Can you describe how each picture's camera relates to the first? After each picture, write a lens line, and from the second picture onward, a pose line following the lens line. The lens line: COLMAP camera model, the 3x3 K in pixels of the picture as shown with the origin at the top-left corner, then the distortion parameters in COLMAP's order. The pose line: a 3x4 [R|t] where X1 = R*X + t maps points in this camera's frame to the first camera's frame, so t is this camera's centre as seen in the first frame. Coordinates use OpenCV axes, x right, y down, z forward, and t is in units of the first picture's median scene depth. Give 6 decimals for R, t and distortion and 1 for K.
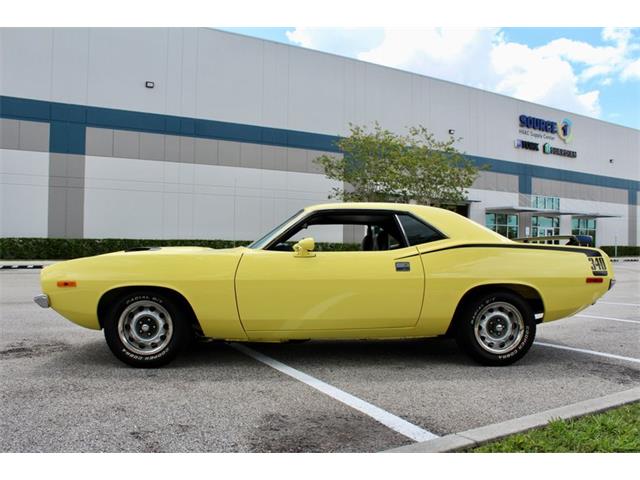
lens RADIAL K [[537.4, 0, 320.0], [0, 537.4, 240.0], [0, 0, 1]] dist [-0.188701, 0.182713]
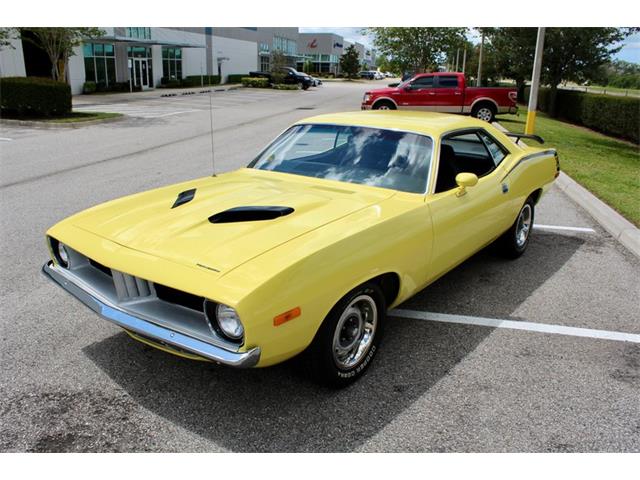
lens RADIAL K [[537.4, 0, 320.0], [0, 537.4, 240.0], [0, 0, 1]] dist [-0.188701, 0.182713]
pose [[0.679488, -0.221403, 0.699483, -0.157849], [-0.019589, 0.947567, 0.318956, -0.033240], [-0.733425, -0.230429, 0.639523, 0.114787]]
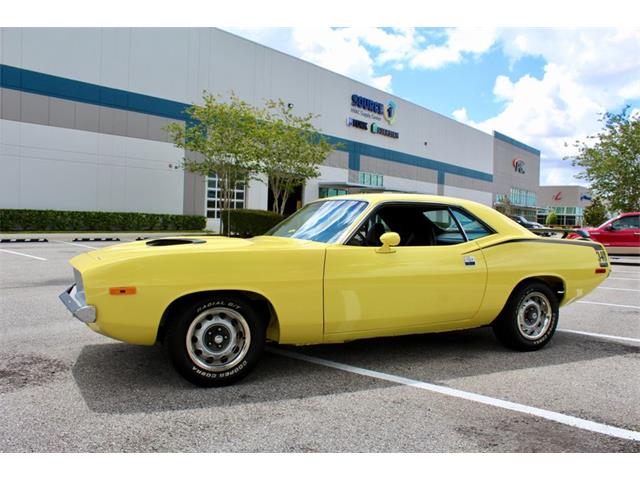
lens RADIAL K [[537.4, 0, 320.0], [0, 537.4, 240.0], [0, 0, 1]] dist [-0.188701, 0.182713]
pose [[0.934827, 0.003540, 0.355085, -0.090981], [-0.023898, 0.998311, 0.052962, -0.007266], [-0.354297, -0.057996, 0.933333, 0.031503]]
